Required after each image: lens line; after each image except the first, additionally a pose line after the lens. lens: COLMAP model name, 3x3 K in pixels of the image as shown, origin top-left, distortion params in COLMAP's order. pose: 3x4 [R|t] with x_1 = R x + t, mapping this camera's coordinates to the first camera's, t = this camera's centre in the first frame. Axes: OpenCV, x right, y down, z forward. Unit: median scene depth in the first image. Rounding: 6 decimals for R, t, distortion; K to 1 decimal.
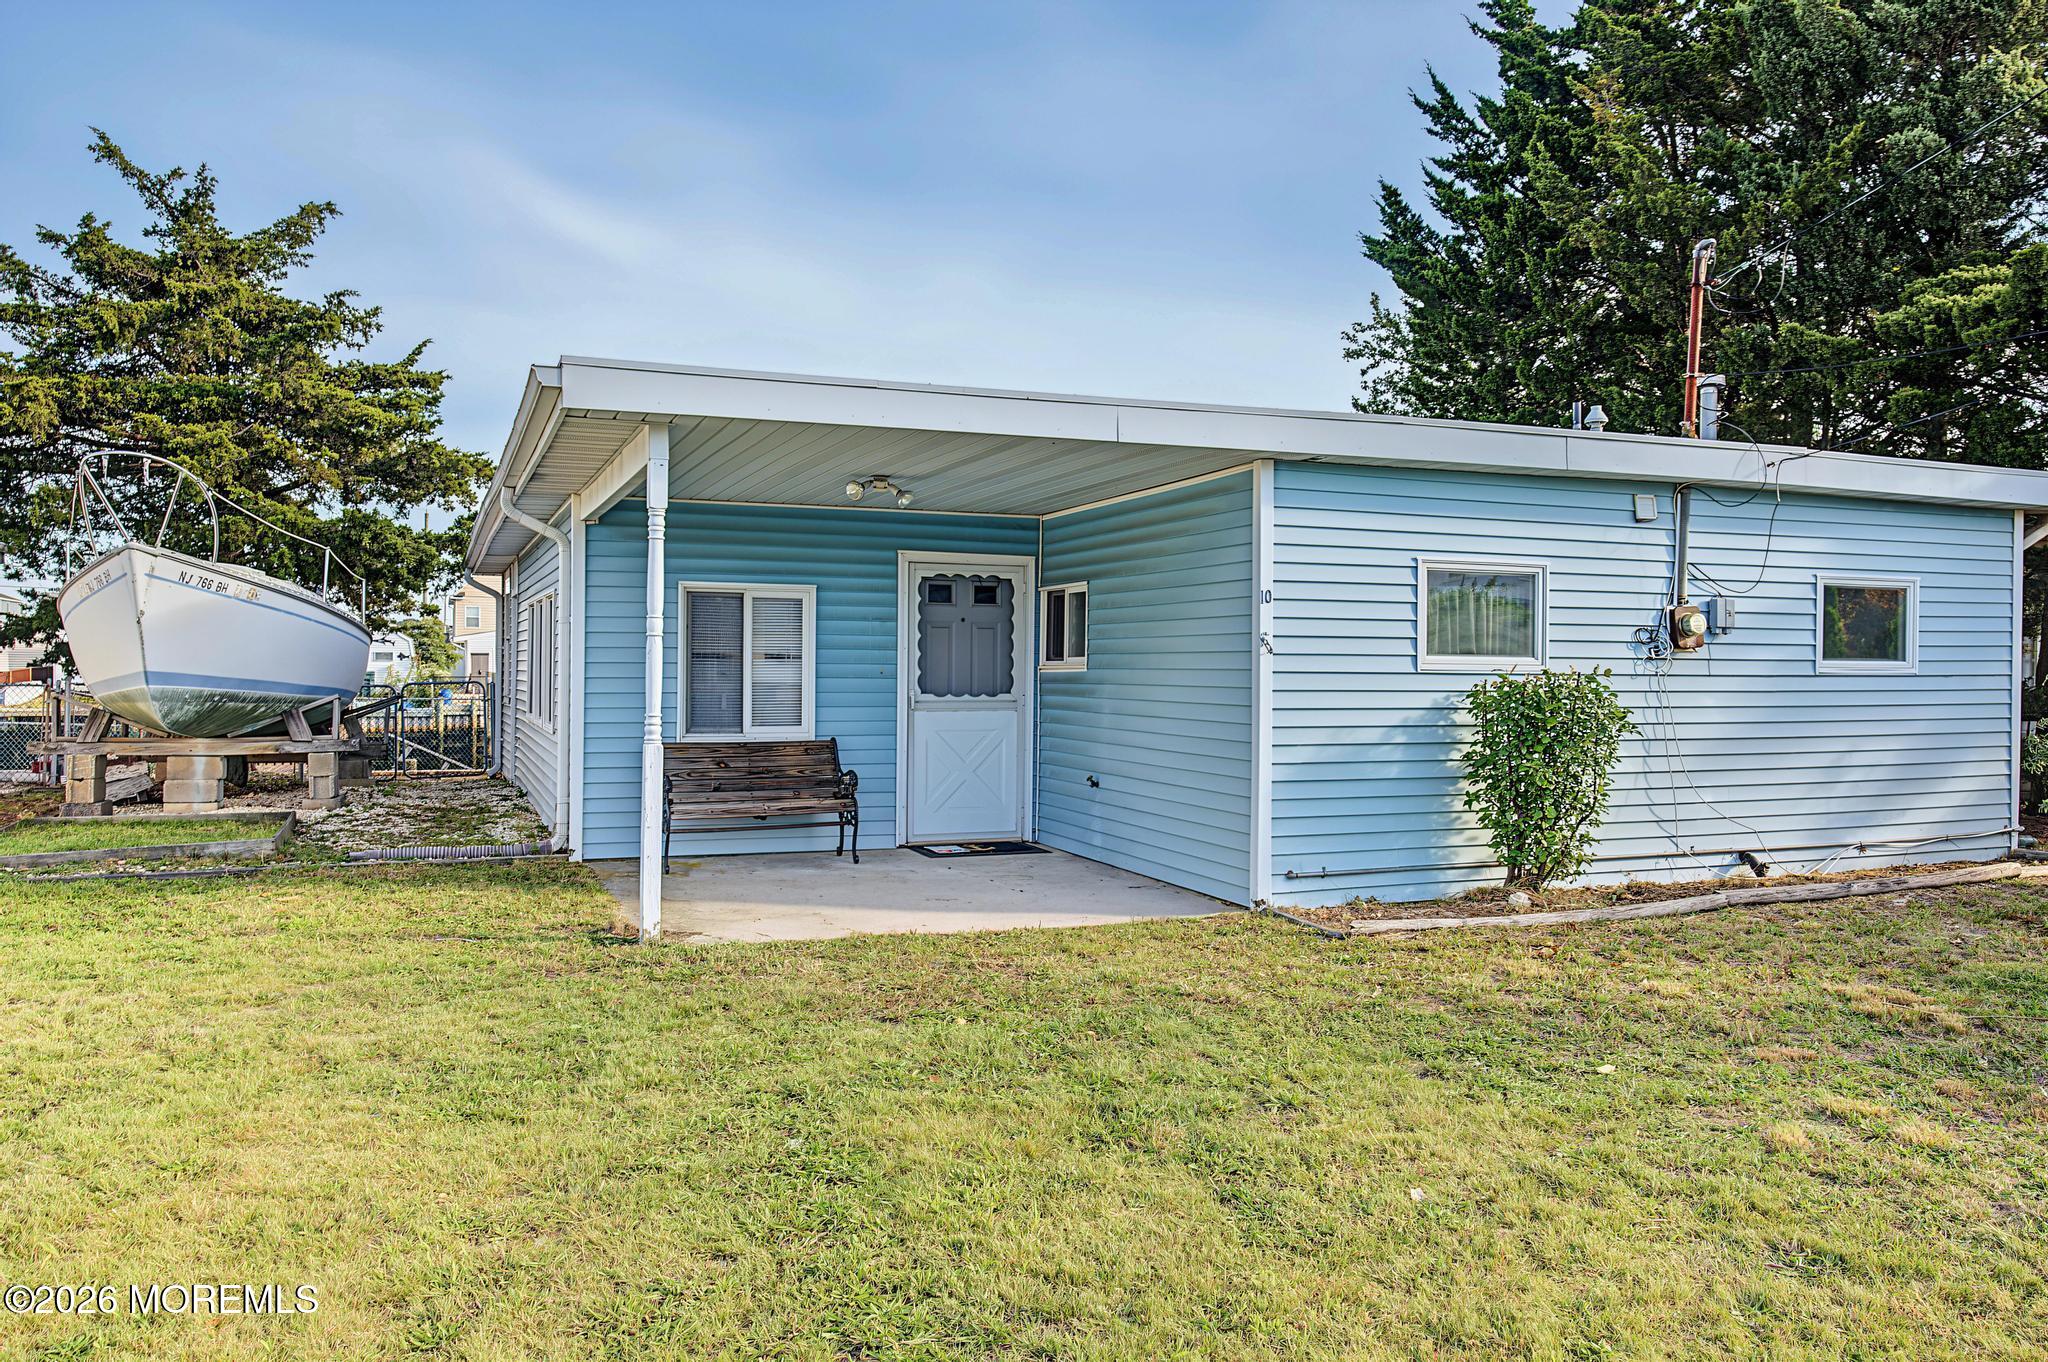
lens RADIAL K [[1485.8, 0, 1029.1], [0, 1485.8, 675.3], [0, 0, 1]] dist [0.028693, -0.007587]
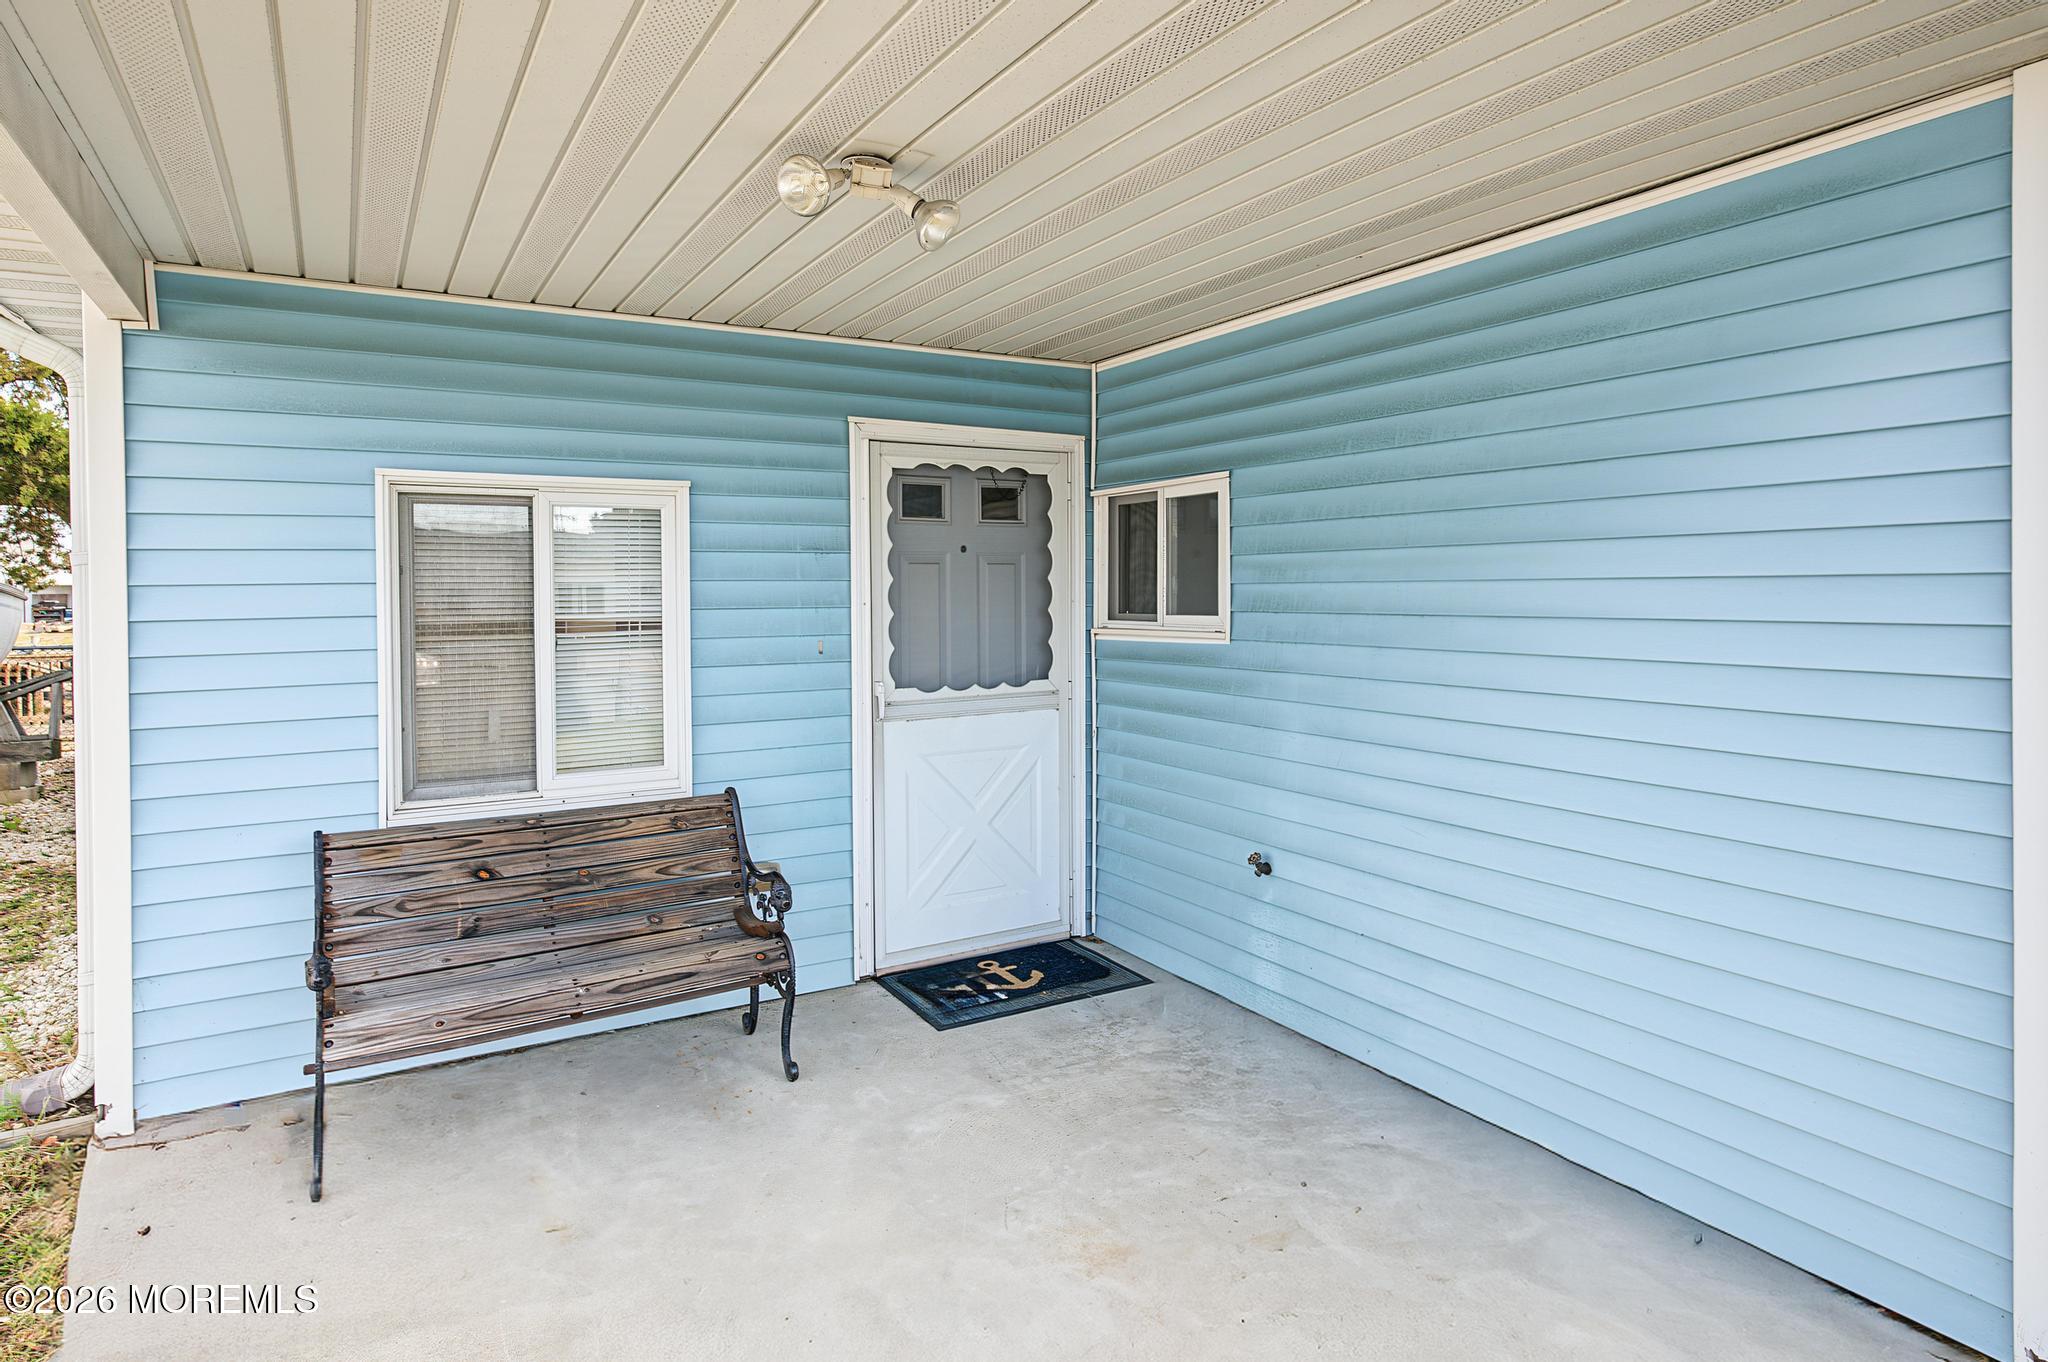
lens RADIAL K [[1096.0, 0, 1005.2], [0, 1096.0, 594.1], [0, 0, 1]] dist [-0.000565, -0.001221]
pose [[0.988172, -0.016736, 0.152437, -0.093052], [0.016255, 0.999858, 0.004405, -0.022467], [-0.152489, -0.001875, 0.988303, 0.608691]]
